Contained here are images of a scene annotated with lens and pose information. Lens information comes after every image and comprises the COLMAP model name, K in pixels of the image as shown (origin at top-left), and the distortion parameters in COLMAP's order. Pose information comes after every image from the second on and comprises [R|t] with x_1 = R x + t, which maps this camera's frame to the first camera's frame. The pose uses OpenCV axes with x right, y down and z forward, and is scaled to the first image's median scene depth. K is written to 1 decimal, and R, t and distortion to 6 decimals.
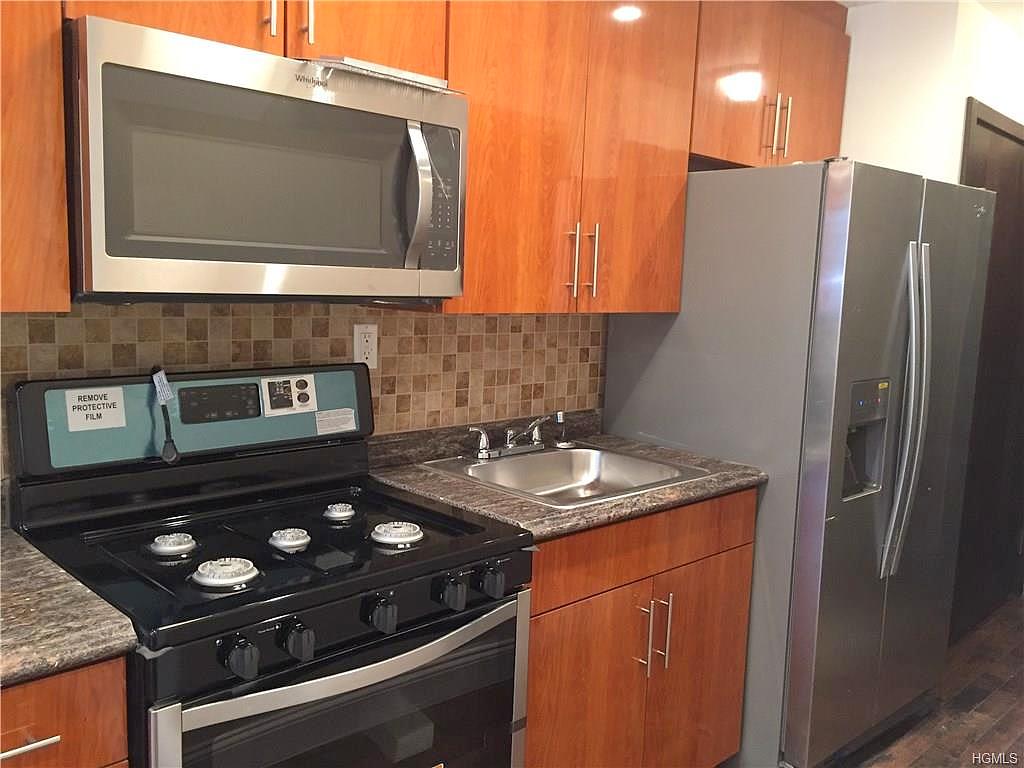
lens RADIAL K [[910.1, 0, 512.0], [0, 910.1, 384.0], [0, 0, 1]] dist [-0.004544, -0.005730]
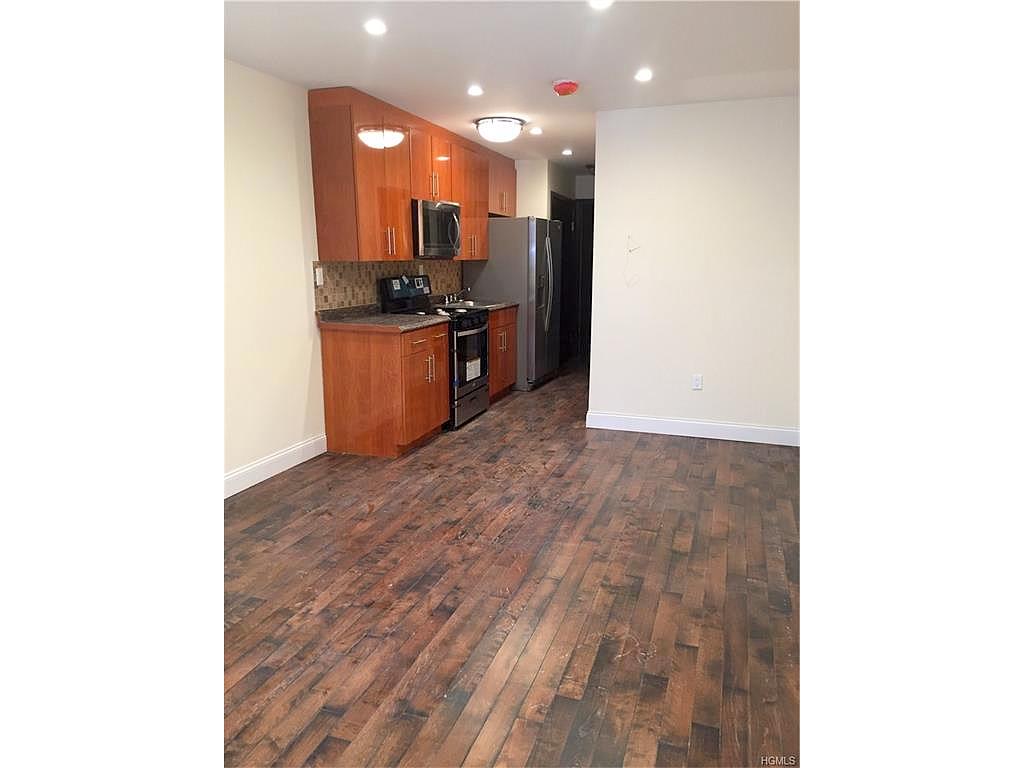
lens RADIAL K [[643.7, 0, 512.0], [0, 643.7, 384.0], [0, 0, 1]] dist [0.057038, -0.000635]
pose [[0.886607, -0.123518, 0.445726, -0.960238], [0.084397, 0.990707, 0.106666, 0.146425], [-0.454759, -0.056953, 0.888792, -1.345071]]
